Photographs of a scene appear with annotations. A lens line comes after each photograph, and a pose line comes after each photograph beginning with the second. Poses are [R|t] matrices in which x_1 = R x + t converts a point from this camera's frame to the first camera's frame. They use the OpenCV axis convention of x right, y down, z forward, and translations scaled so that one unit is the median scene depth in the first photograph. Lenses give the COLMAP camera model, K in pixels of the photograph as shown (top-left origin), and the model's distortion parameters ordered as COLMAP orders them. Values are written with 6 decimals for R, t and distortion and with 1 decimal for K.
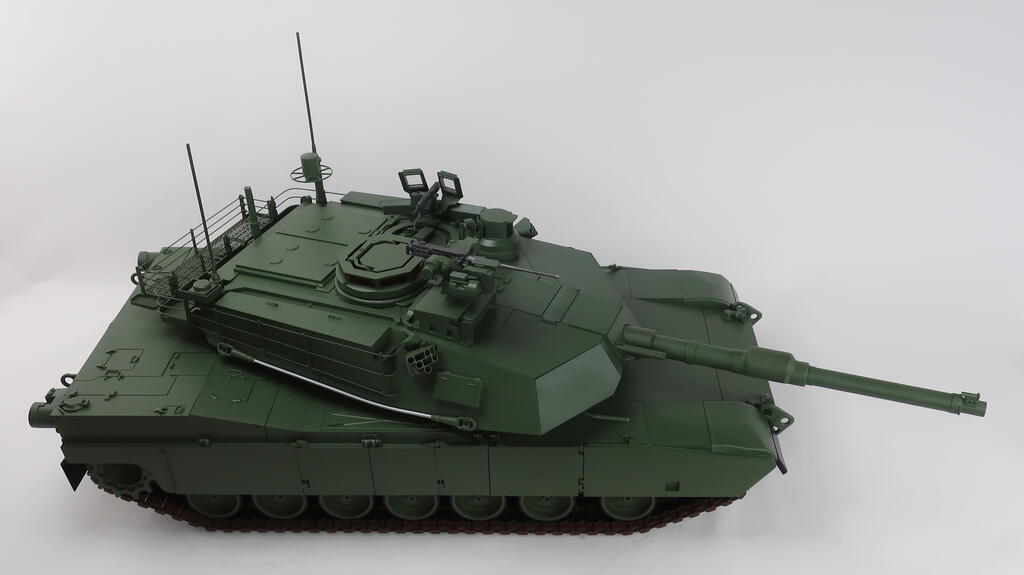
lens RADIAL K [[904.0, 0, 512.7], [0, 904.0, 293.9], [0, 0, 1]] dist [-0.043006, 0.001395]
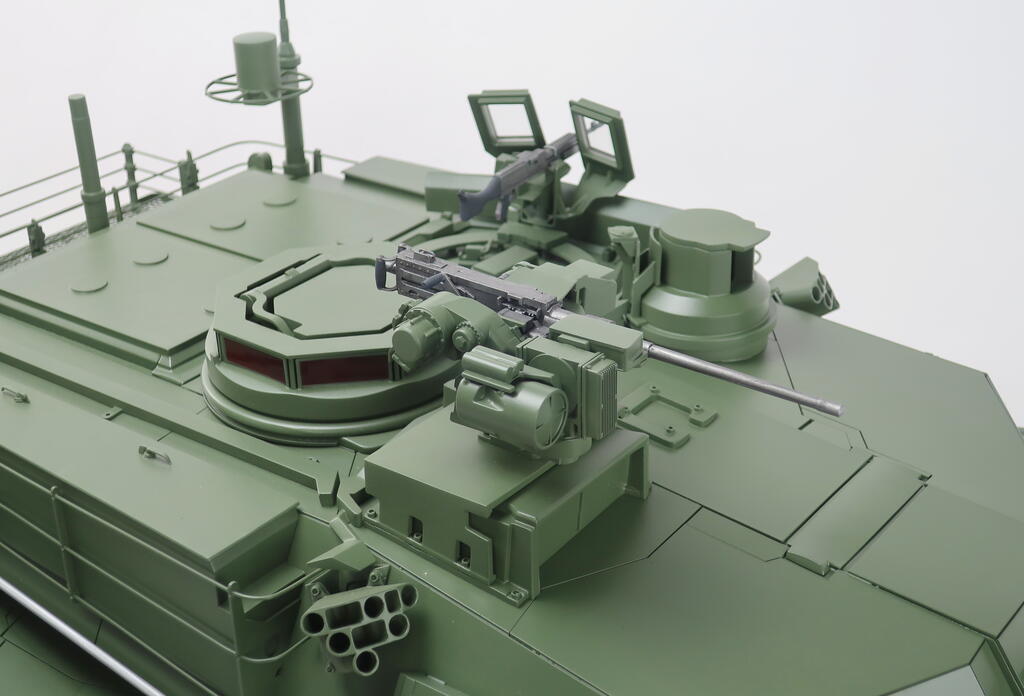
lens RADIAL K [[1533.2, 0, 521.9], [0, 1533.2, 346.5], [0, 0, 1]] dist [0.021685, 0.000000]
pose [[0.965593, 0.114203, -0.233642, 0.058906], [-0.133357, 0.988743, -0.067843, 0.006642], [0.223264, 0.096667, 0.969953, 0.463334]]
